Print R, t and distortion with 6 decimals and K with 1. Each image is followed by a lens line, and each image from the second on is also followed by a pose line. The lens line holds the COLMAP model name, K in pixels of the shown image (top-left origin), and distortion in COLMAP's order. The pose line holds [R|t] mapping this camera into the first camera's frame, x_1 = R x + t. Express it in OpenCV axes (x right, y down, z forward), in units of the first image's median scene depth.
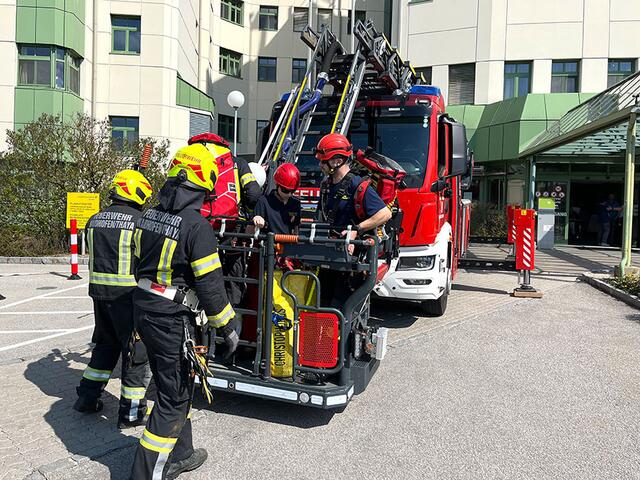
lens RADIAL K [[507.4, 0, 297.9], [0, 507.4, 204.9], [0, 0, 1]] dist [0.024401, -0.001209]
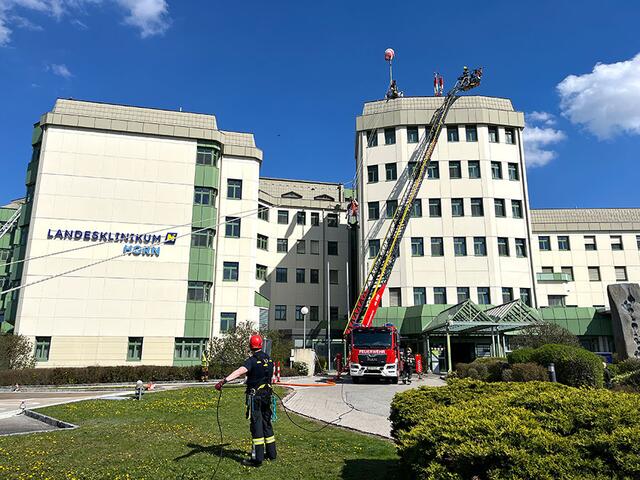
lens RADIAL K [[479.3, 0, 320.0], [0, 479.3, 240.0], [0, 0, 1]] dist [0.056781, -0.081553]
pose [[0.987623, 0.012143, 0.156378, -0.343054], [0.026609, 0.969576, -0.243340, 0.015058], [-0.154575, 0.244489, 0.957252, -1.038314]]
